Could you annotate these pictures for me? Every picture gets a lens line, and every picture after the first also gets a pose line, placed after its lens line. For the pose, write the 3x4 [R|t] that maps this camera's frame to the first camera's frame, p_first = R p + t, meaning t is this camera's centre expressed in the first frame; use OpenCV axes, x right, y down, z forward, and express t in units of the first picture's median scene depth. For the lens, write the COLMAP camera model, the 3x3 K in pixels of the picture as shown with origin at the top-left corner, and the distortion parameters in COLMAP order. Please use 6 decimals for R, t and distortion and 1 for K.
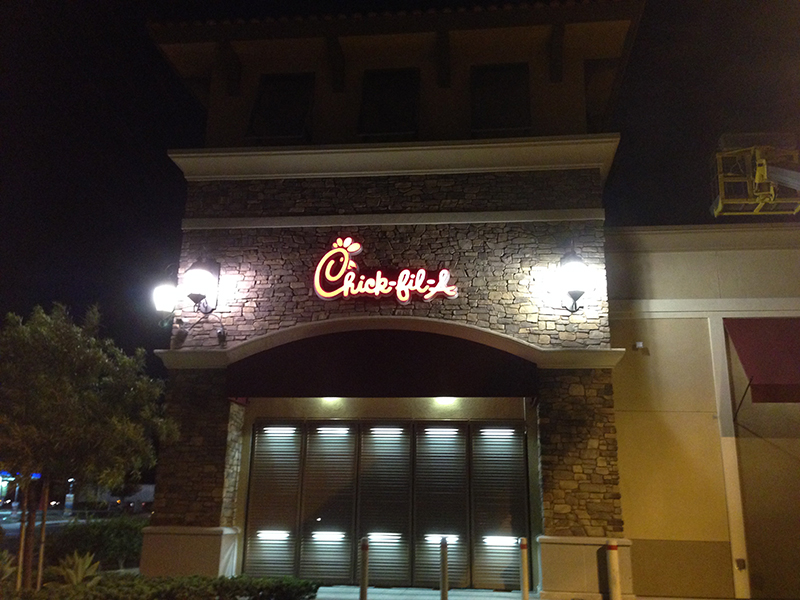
lens RADIAL K [[768.1, 0, 388.8], [0, 768.1, 296.1], [0, 0, 1]] dist [0.041248, 0.000000]
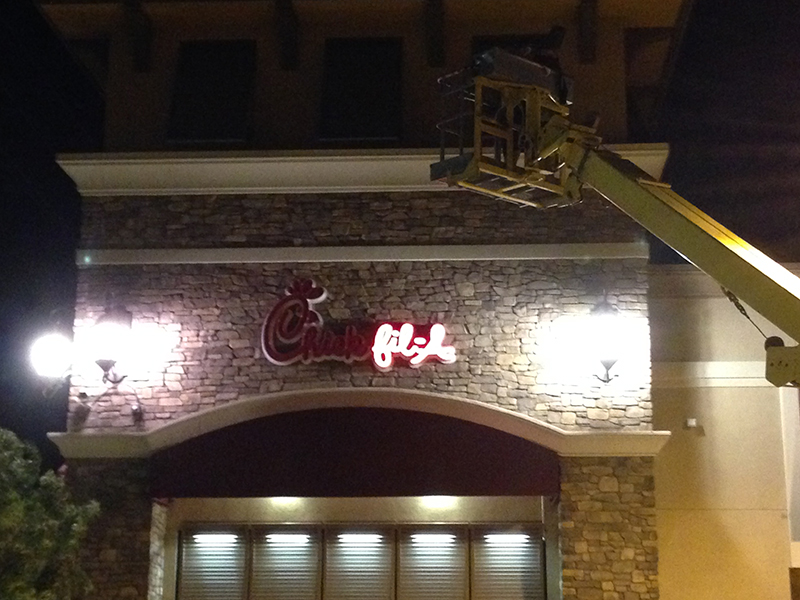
lens RADIAL K [[1446.3, 0, 400.3], [0, 1446.3, 300.0], [0, 0, 1]] dist [-0.021672, 0.000000]
pose [[0.997779, 0.001064, 0.066601, -0.057572], [-0.003072, 0.999543, 0.030062, -0.099723], [-0.066539, -0.030199, 0.997327, -0.400140]]
